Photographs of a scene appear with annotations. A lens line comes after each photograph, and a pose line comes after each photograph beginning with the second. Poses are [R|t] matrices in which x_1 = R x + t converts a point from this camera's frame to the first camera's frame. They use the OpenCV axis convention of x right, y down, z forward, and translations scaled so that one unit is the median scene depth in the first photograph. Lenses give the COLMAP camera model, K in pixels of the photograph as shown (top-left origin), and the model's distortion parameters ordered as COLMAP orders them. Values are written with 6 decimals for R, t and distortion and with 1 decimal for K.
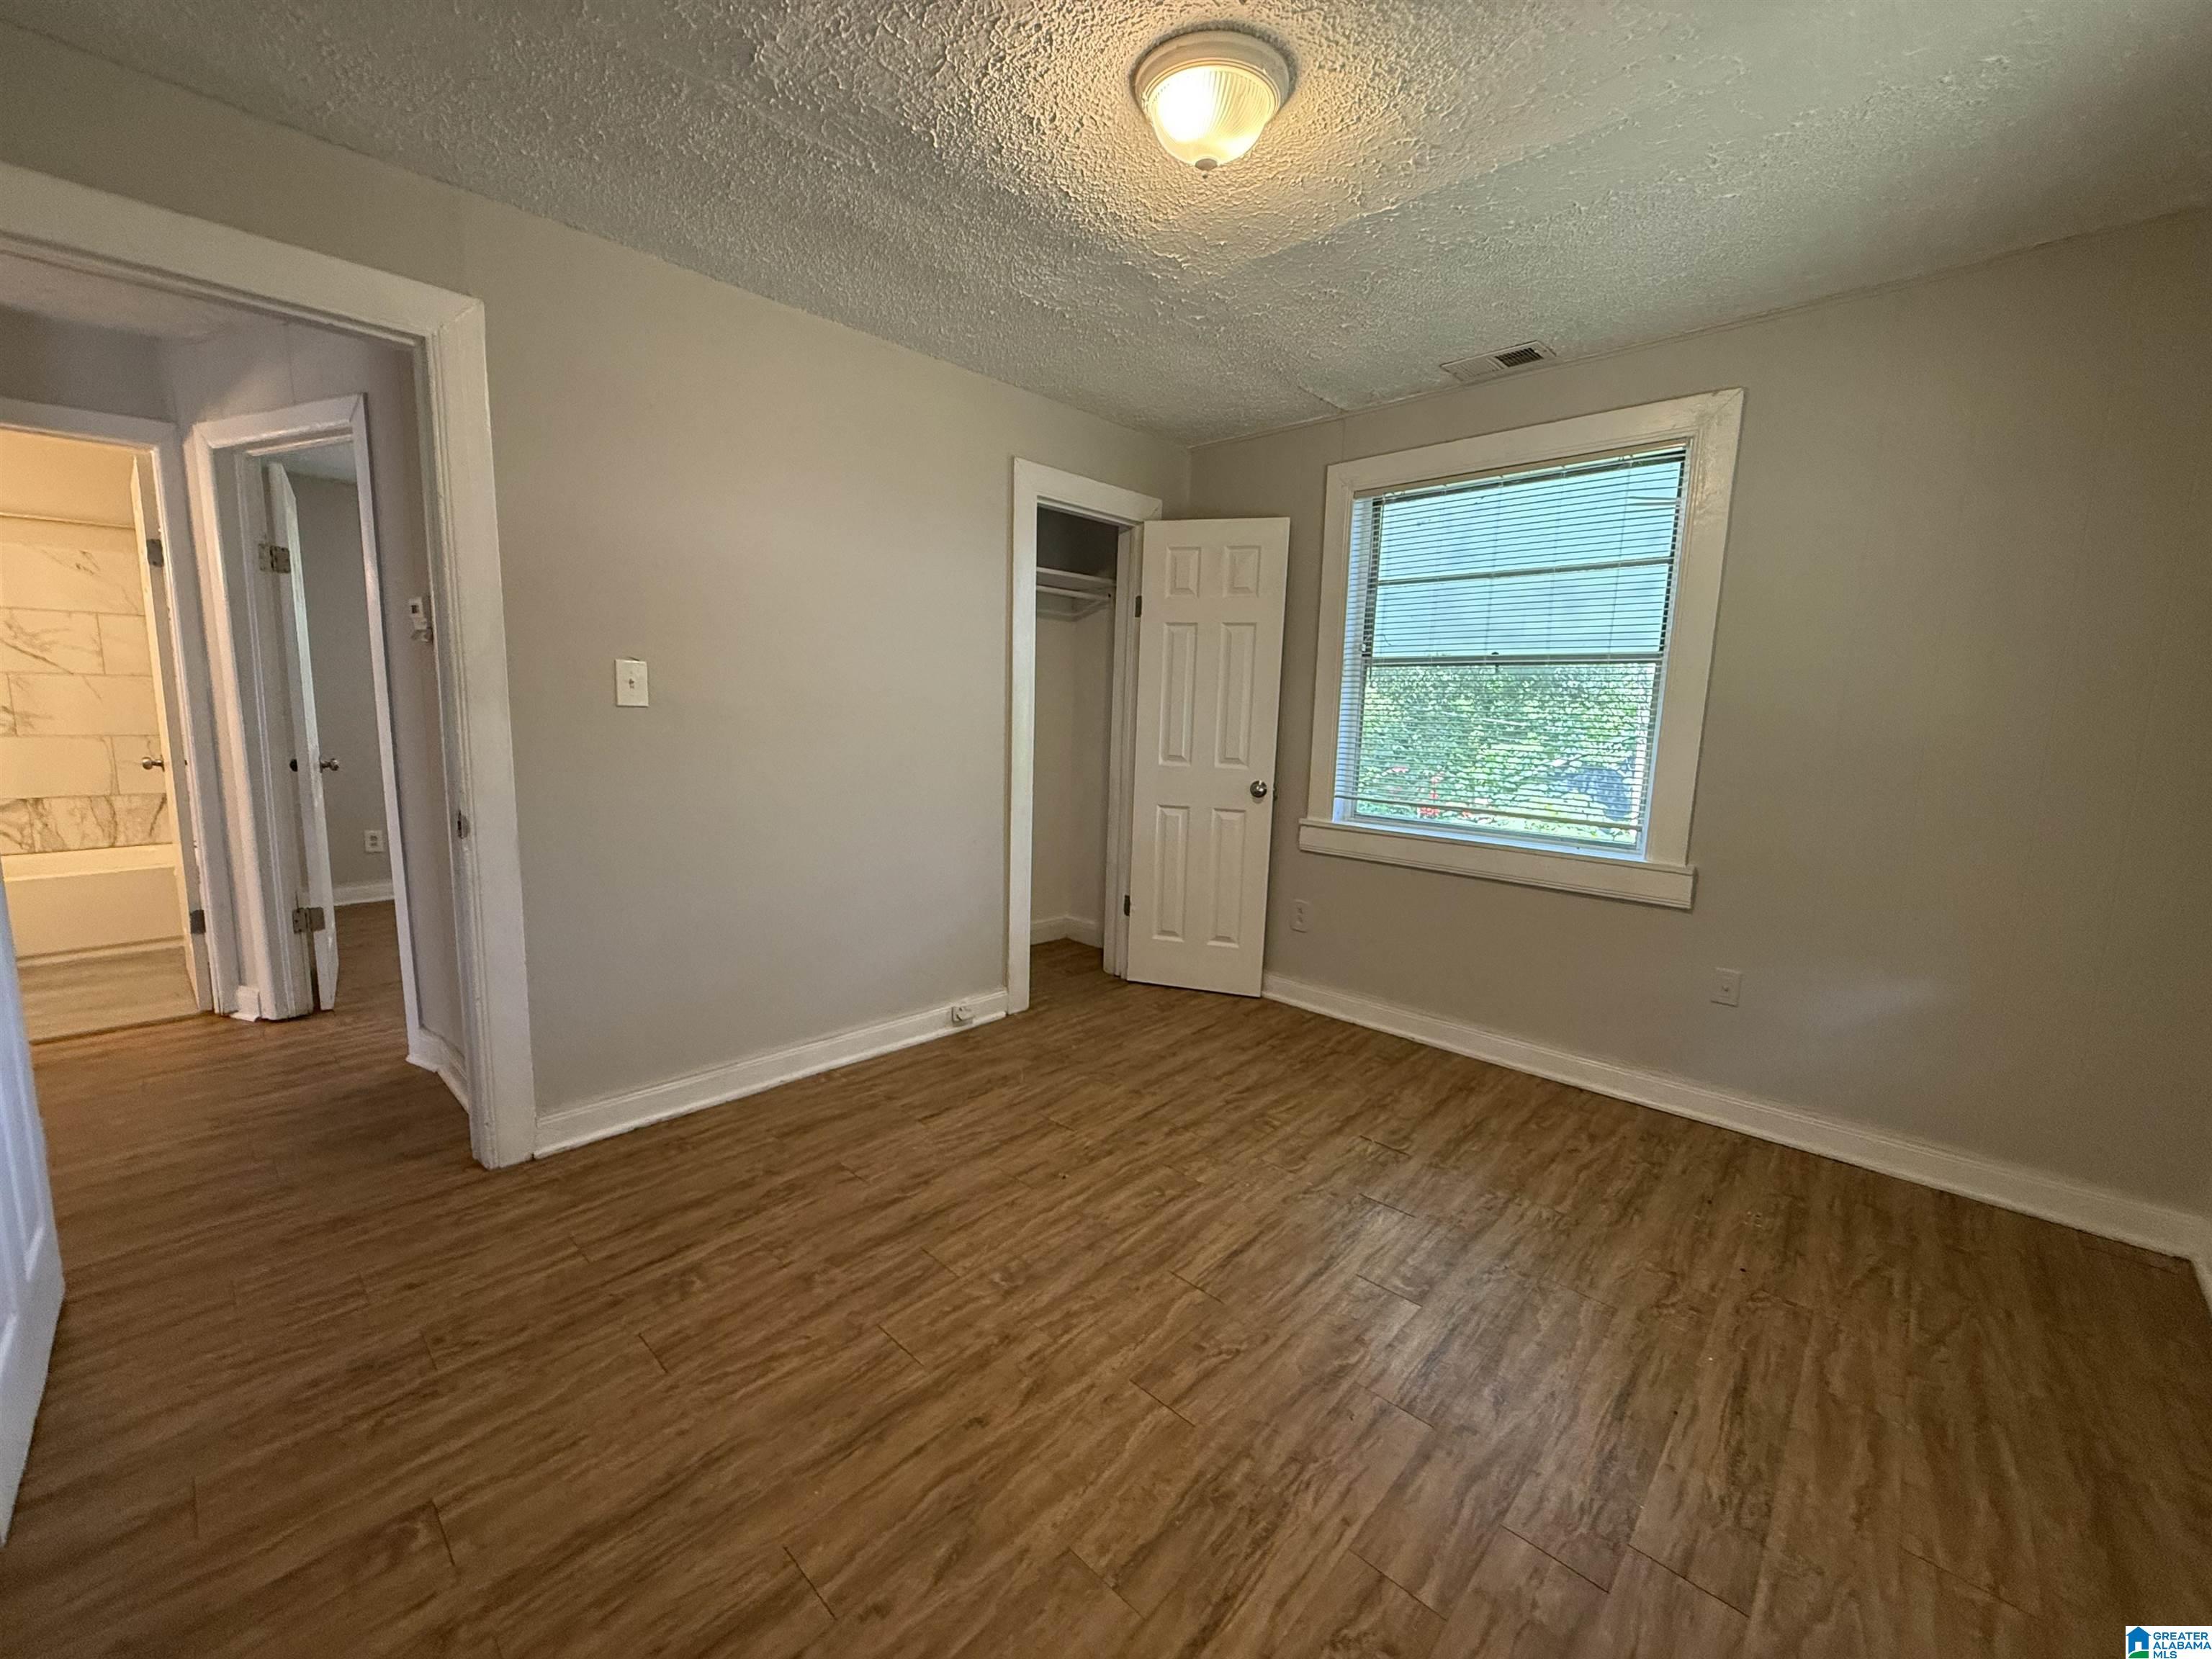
lens RADIAL K [[880.7, 0, 1100.7], [0, 880.7, 830.9], [0, 0, 1]] dist [-0.000091, 0.000074]
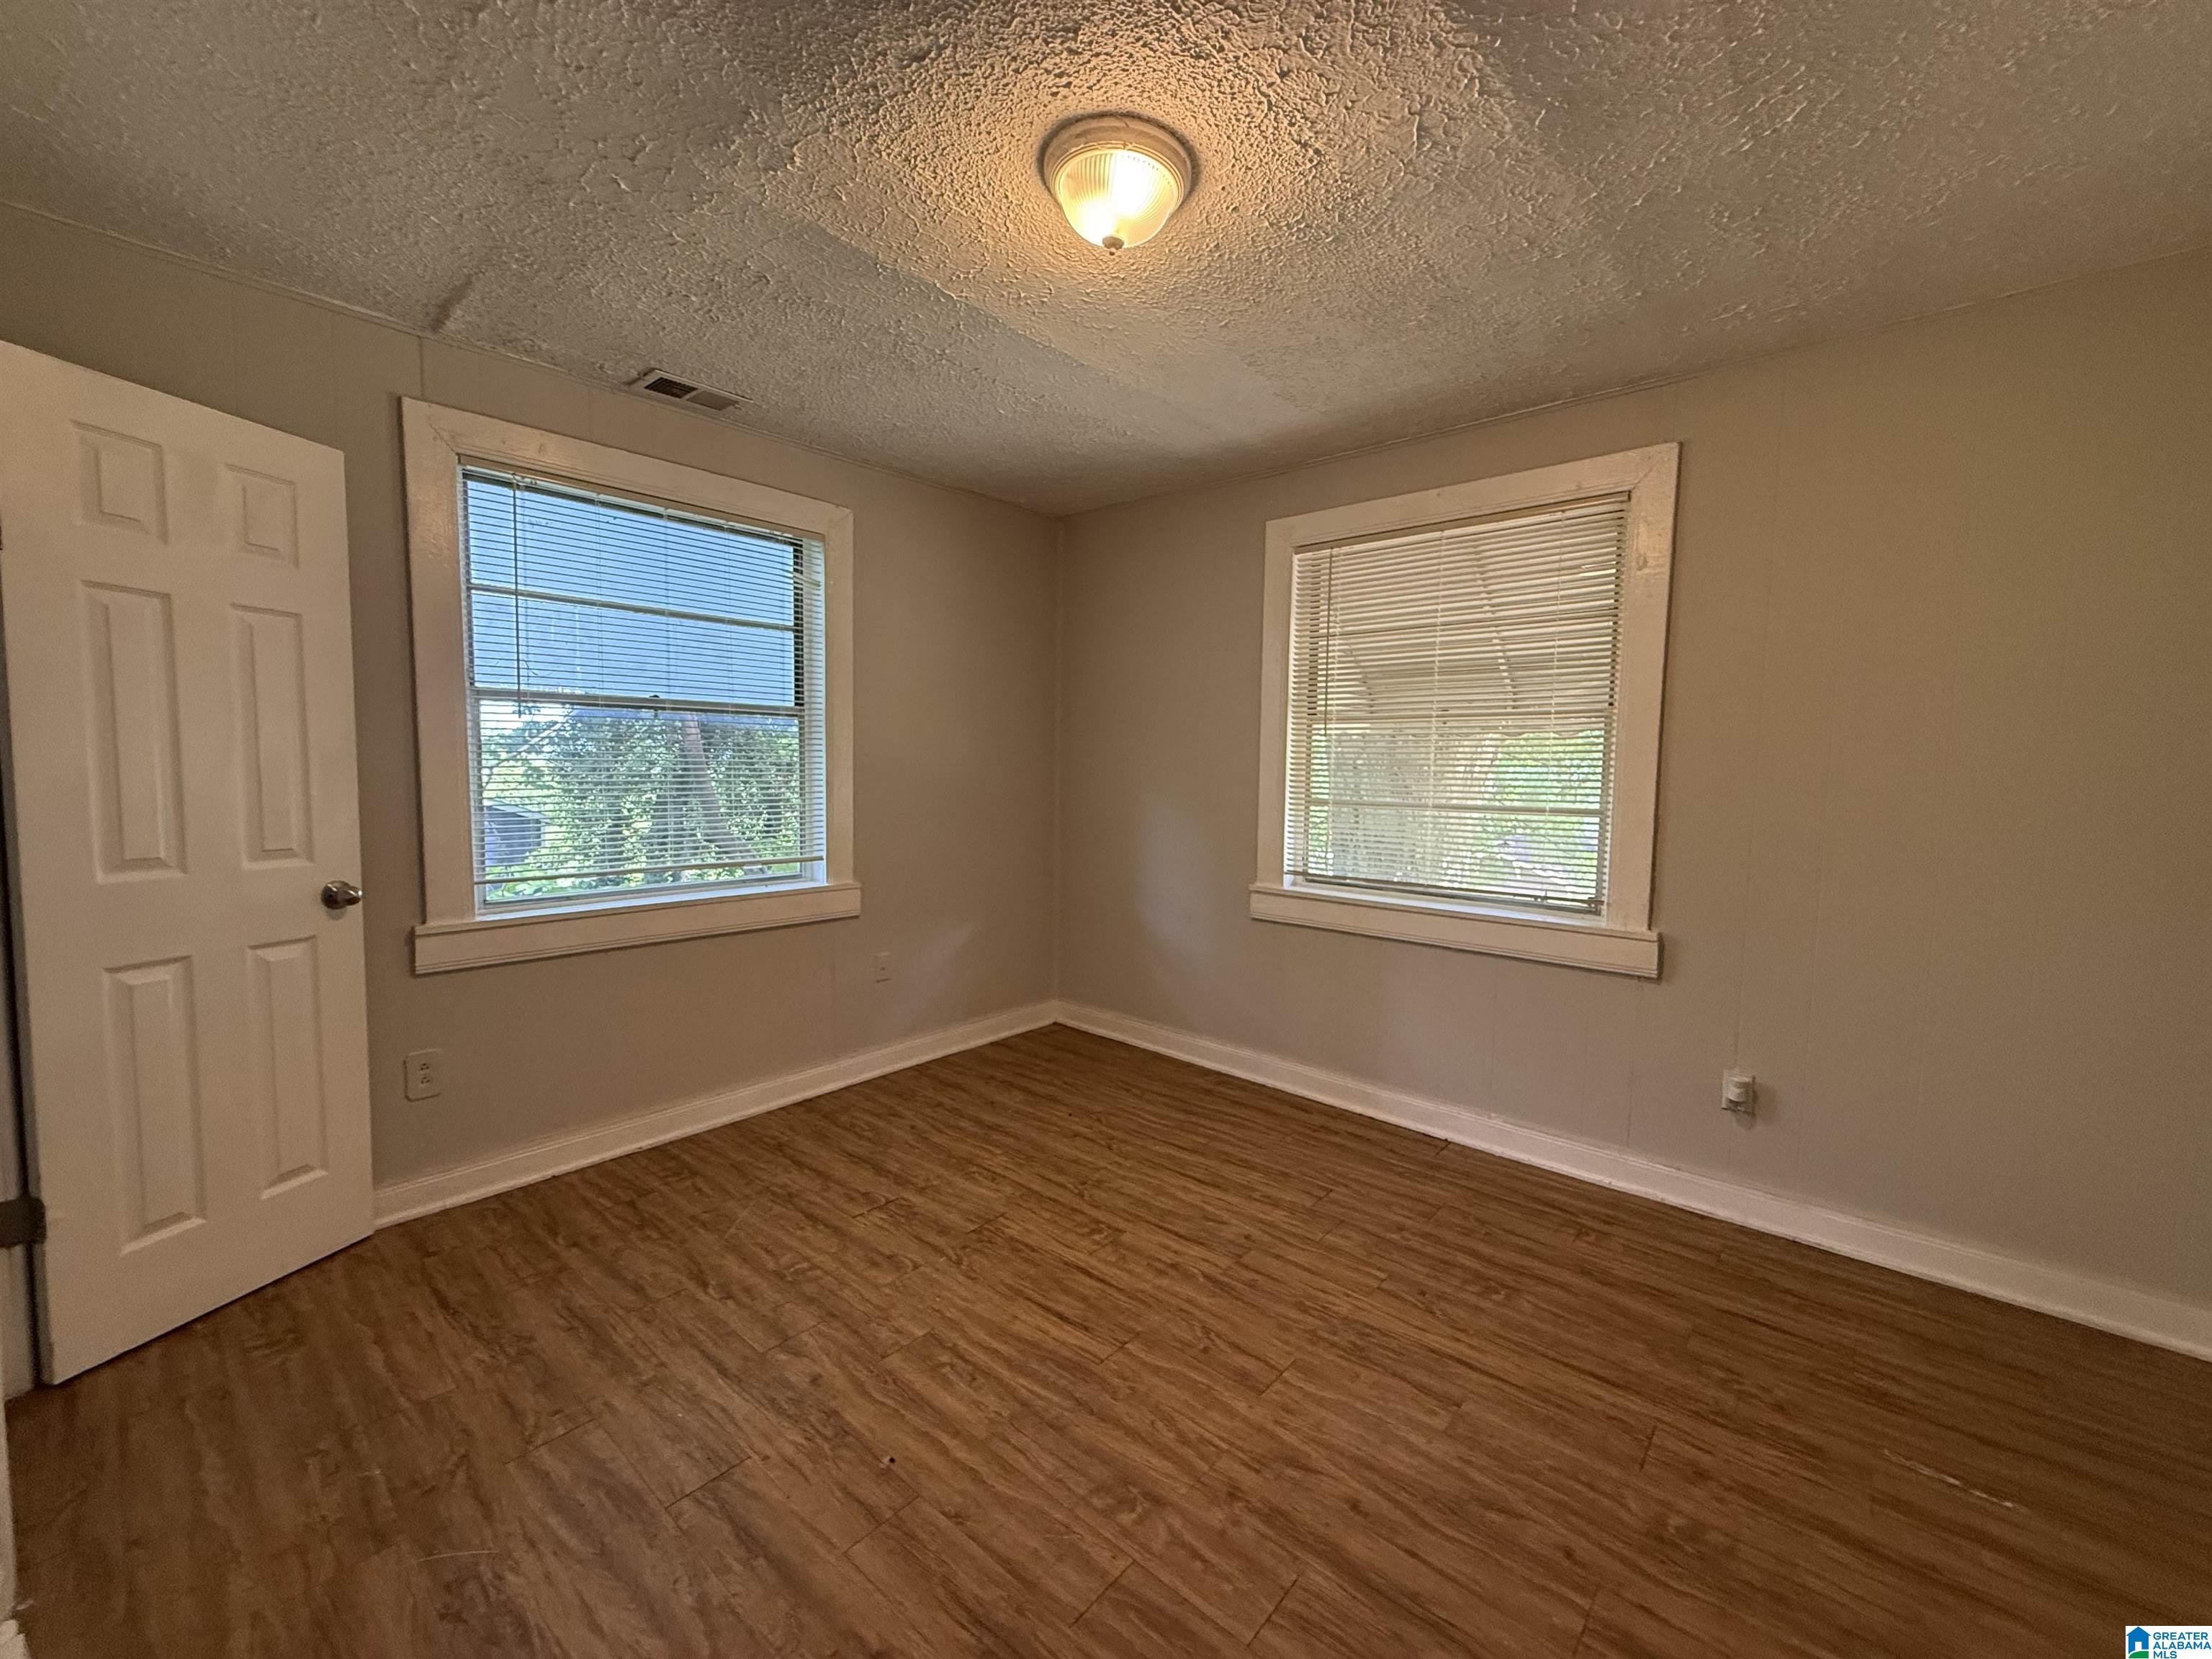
lens RADIAL K [[880.7, 0, 1100.7], [0, 880.7, 830.9], [0, 0, 1]] dist [-0.000091, 0.000074]
pose [[-0.038539, -0.102563, 0.993980, -0.644423], [0.127952, 0.986024, 0.106703, -0.132597], [-0.991031, 0.131293, -0.024877, 0.758396]]
